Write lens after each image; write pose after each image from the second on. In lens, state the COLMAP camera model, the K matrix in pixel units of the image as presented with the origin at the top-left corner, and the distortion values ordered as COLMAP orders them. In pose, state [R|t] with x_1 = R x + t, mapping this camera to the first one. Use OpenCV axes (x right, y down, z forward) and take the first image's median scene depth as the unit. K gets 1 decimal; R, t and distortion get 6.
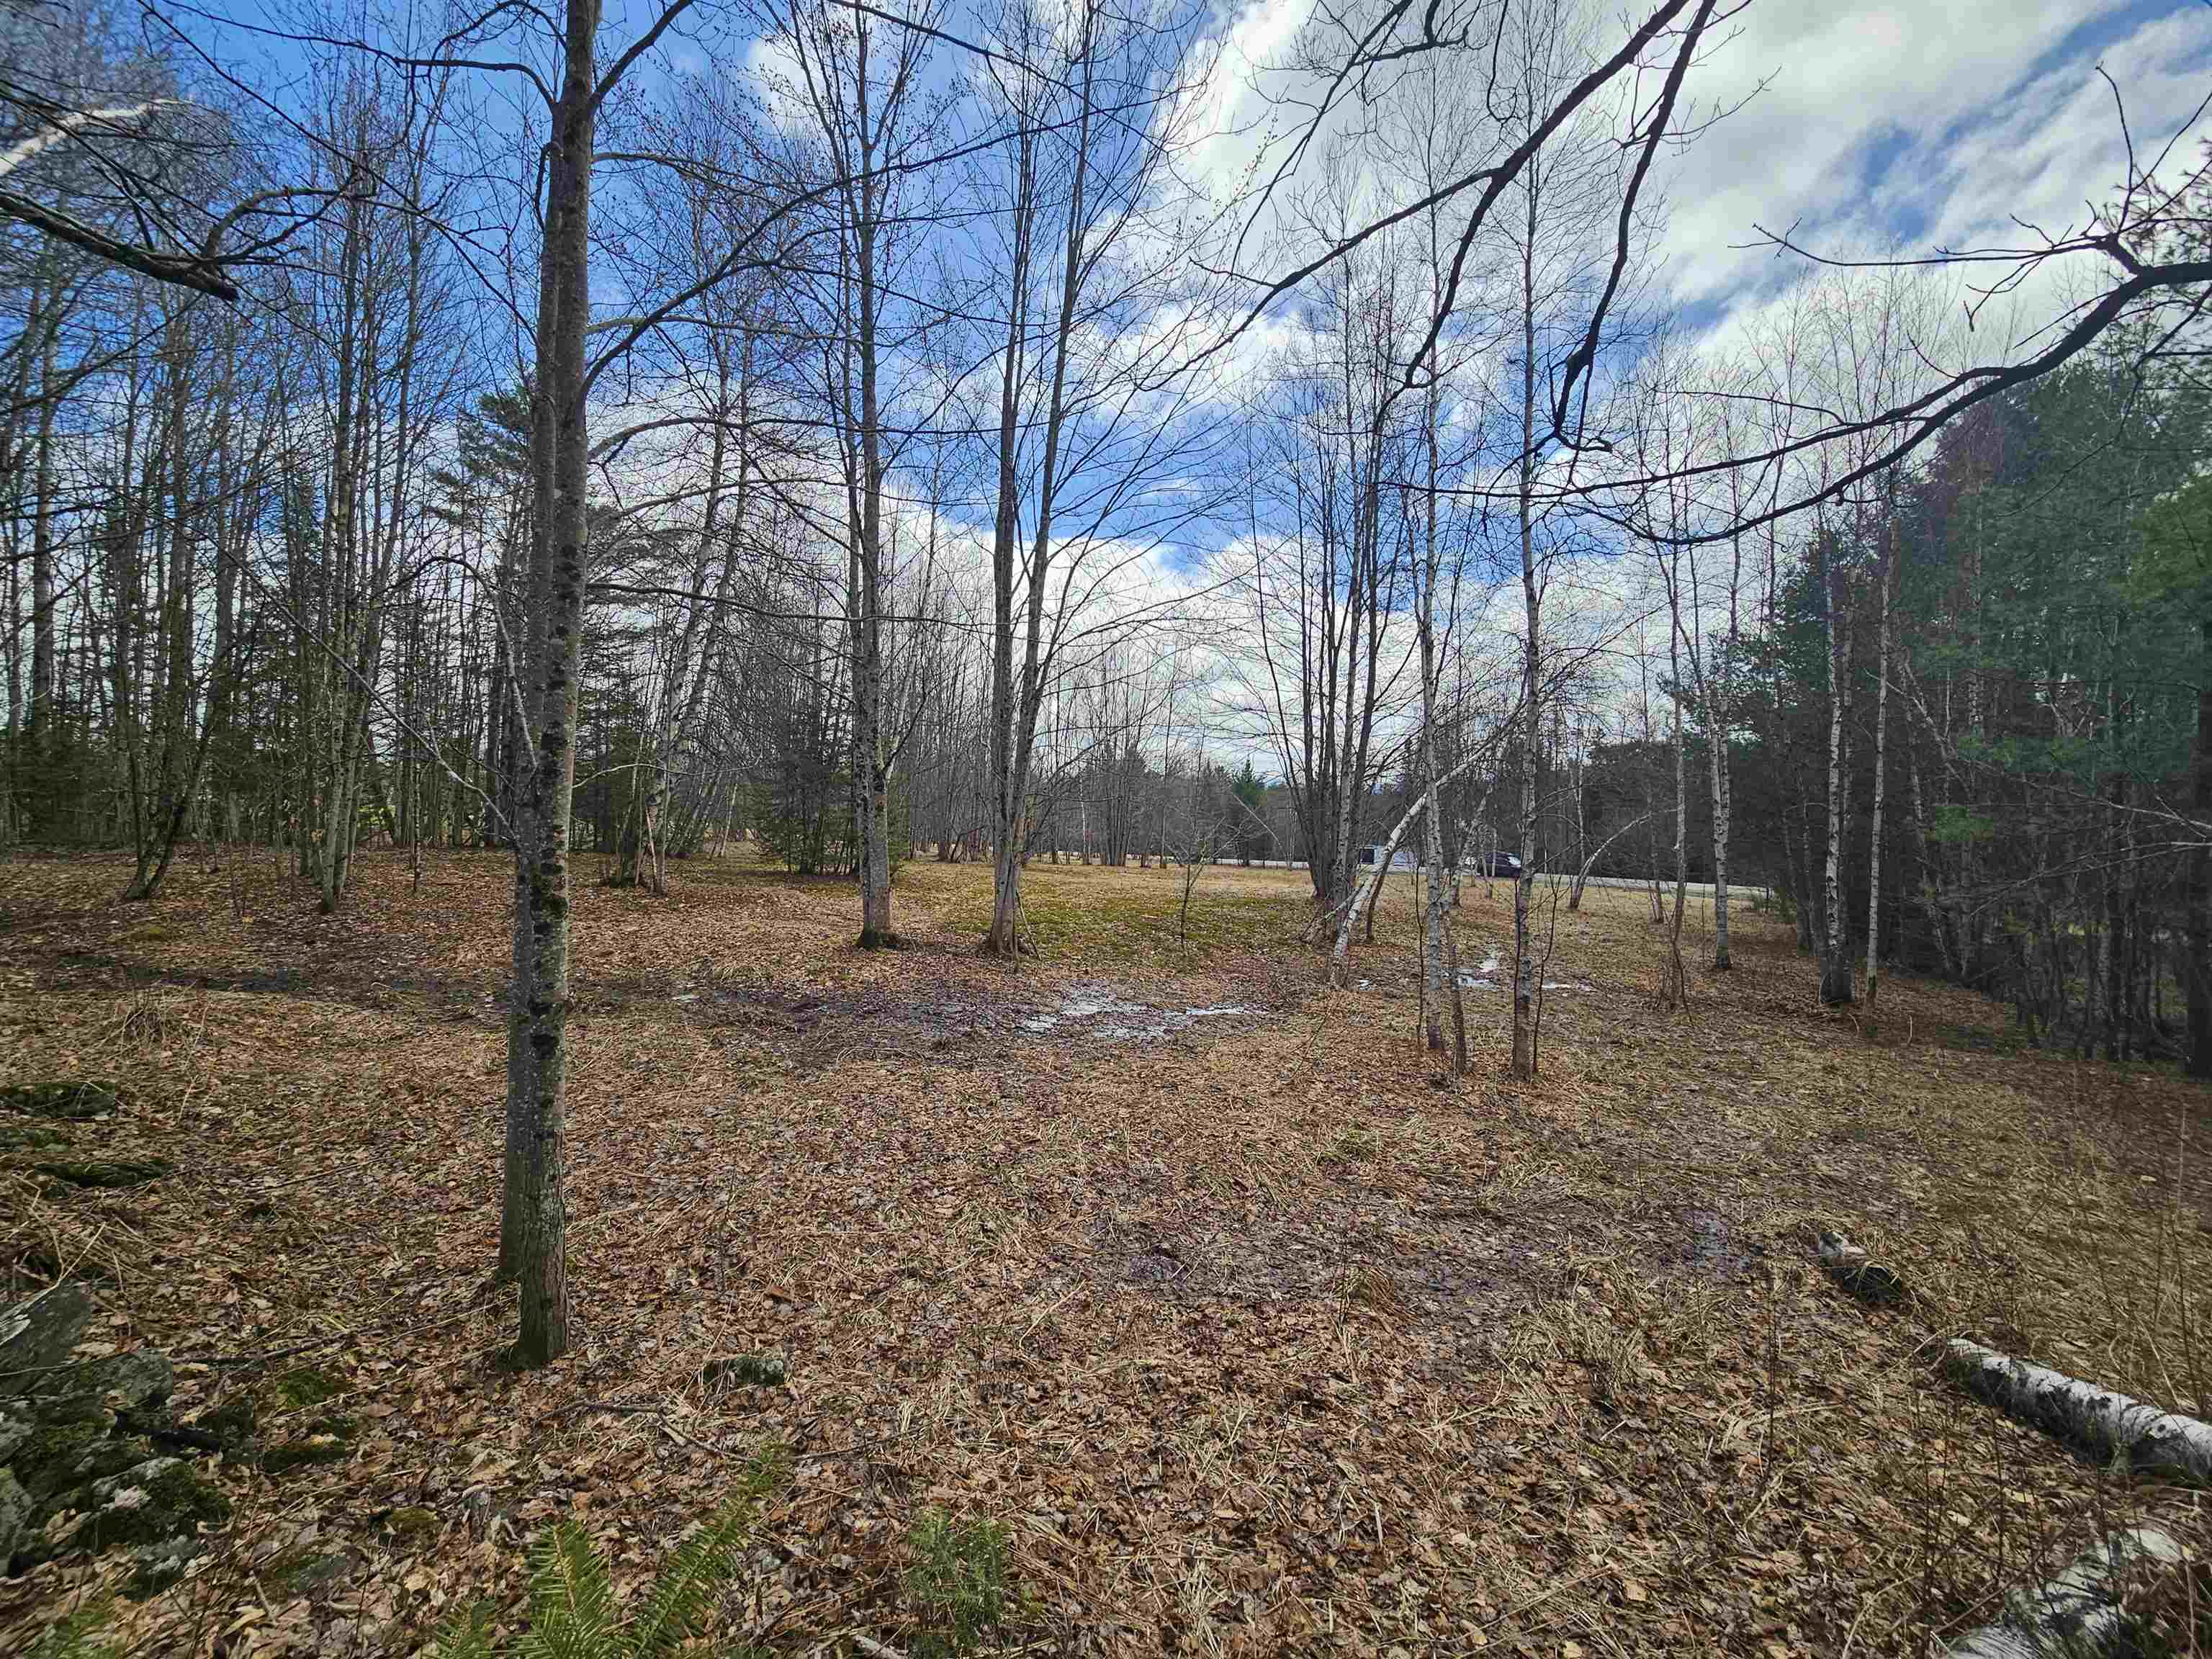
lens RADIAL K [[889.2, 0, 1018.6], [0, 889.2, 856.2], [0, 0, 1]] dist [0.005589, 0.004617]
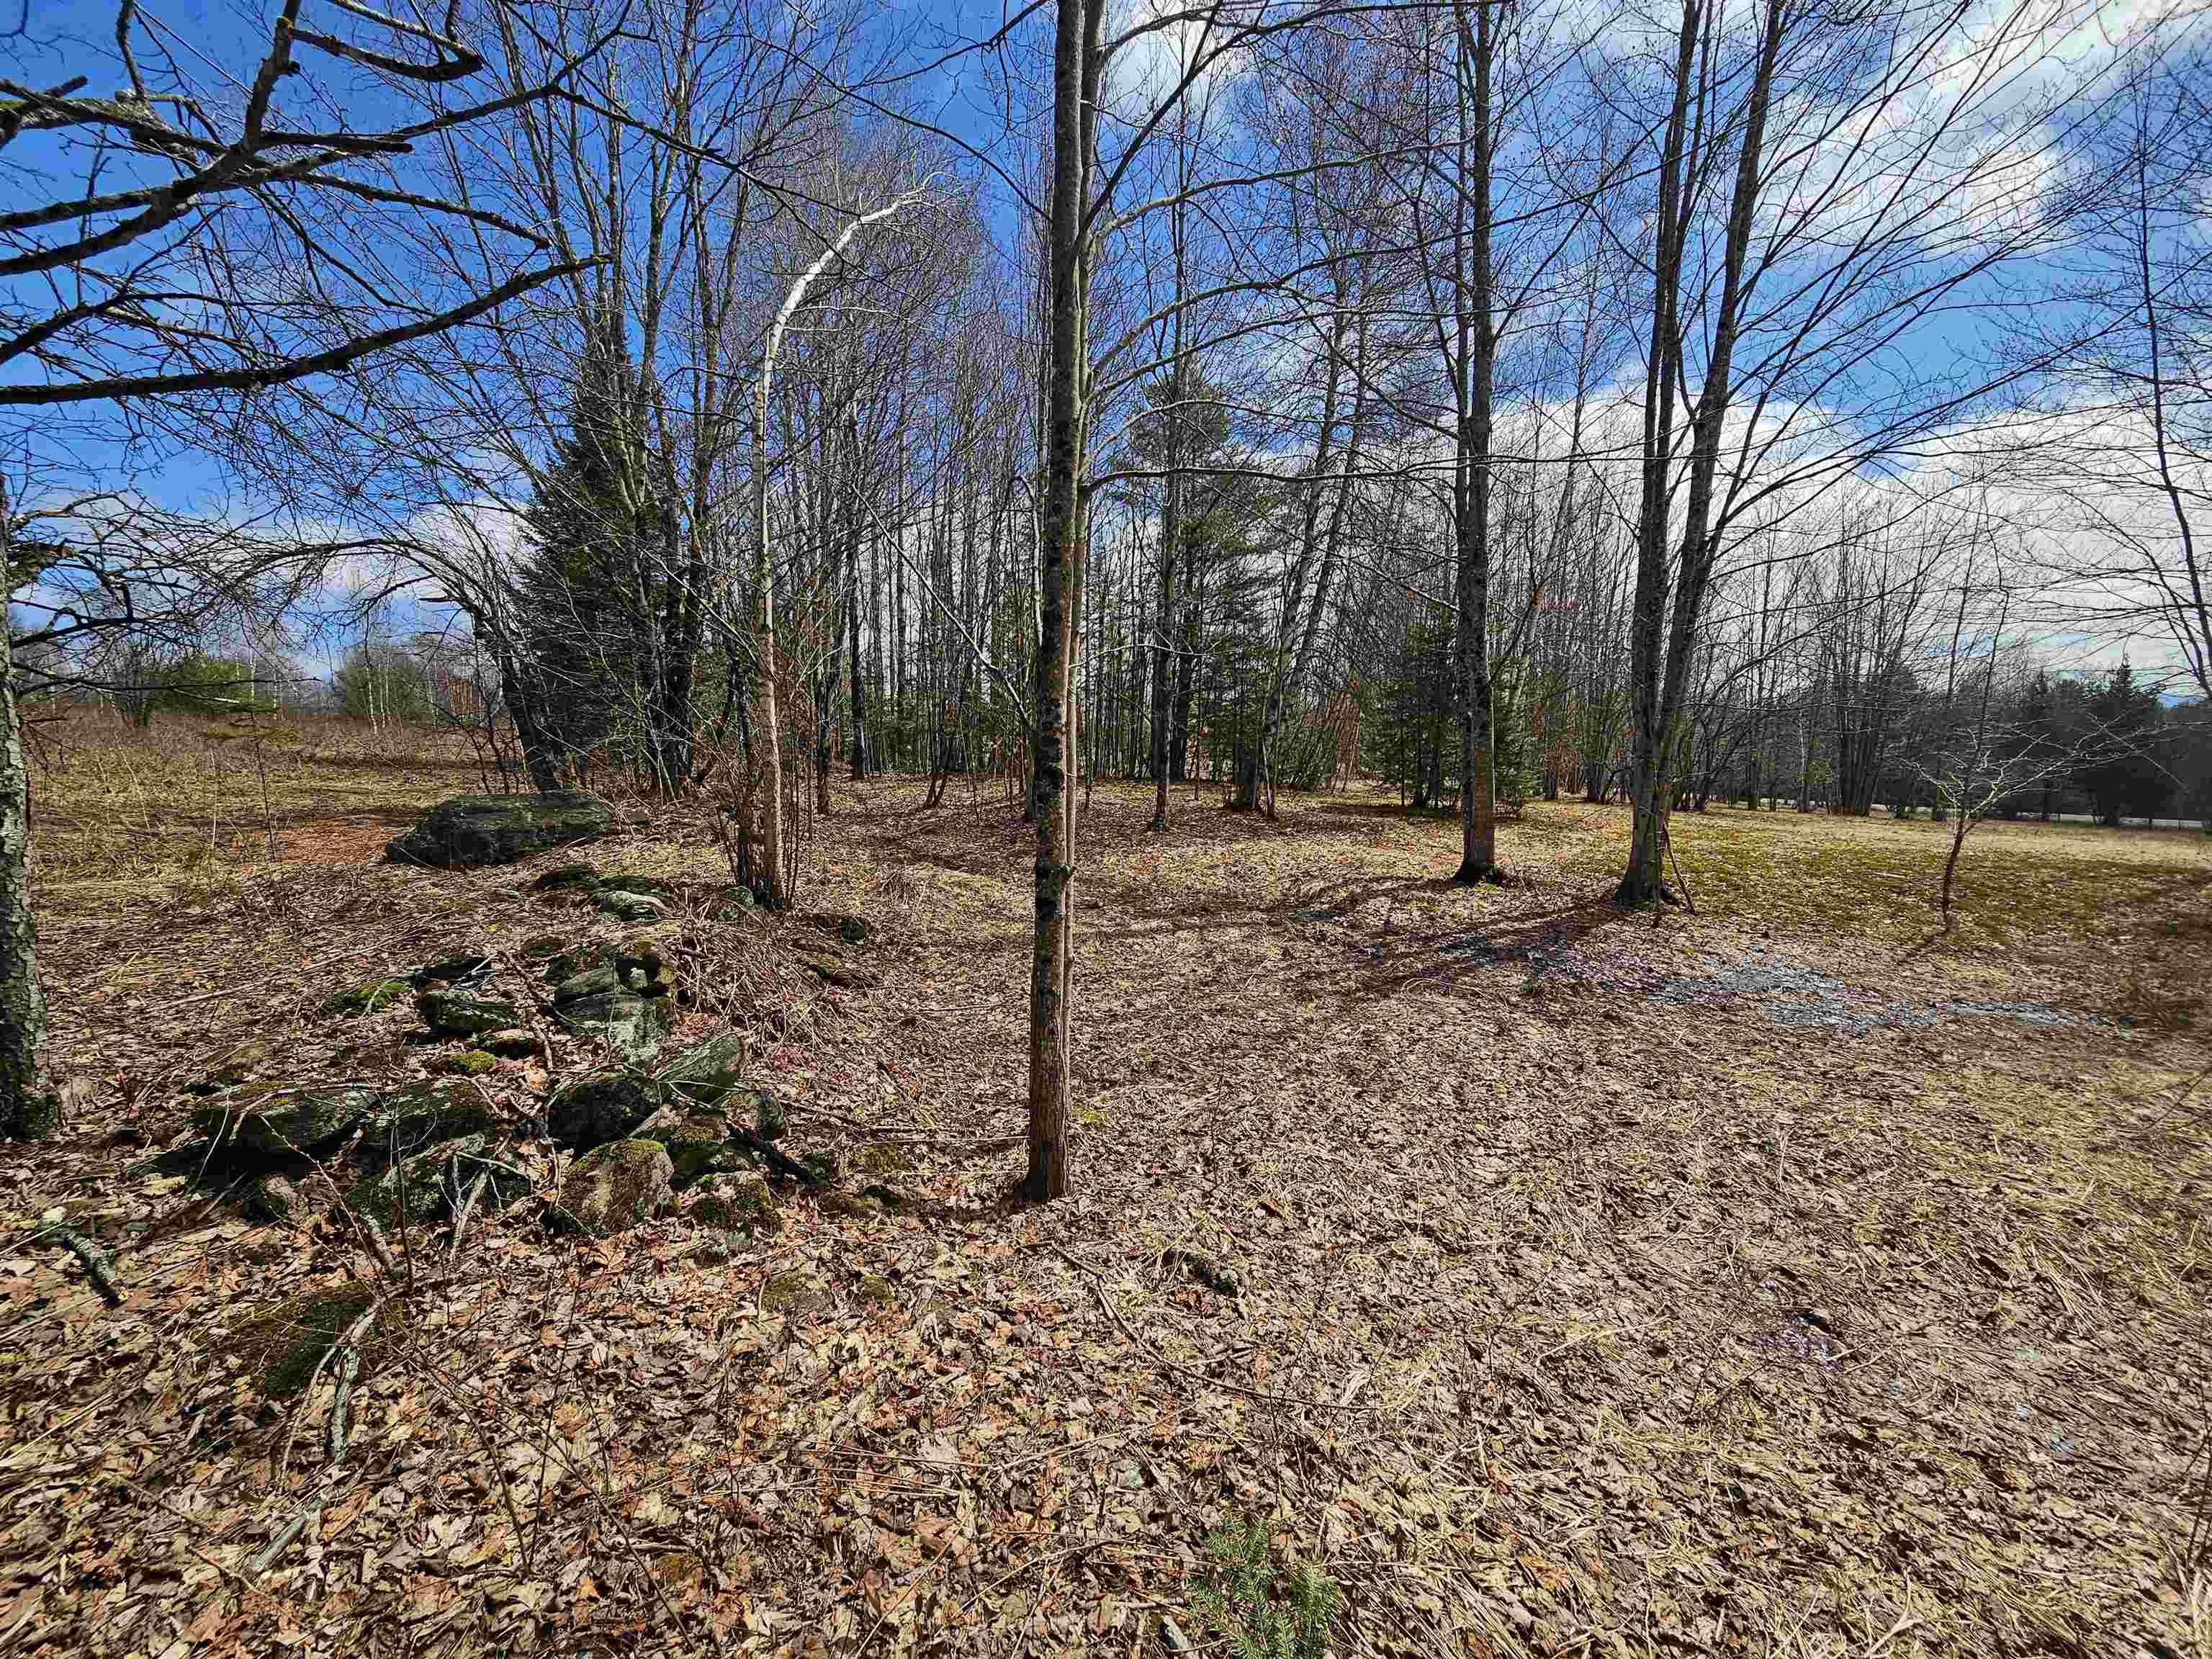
lens RADIAL K [[853.9, 0, 1106.0], [0, 853.9, 829.5], [0, 0, 1]] dist [0.009291, -0.001890]
pose [[0.814713, 0.046521, -0.577995, 0.083994], [-0.026892, 0.998735, 0.042478, 0.051276], [0.579240, -0.019064, 0.814934, 0.147005]]
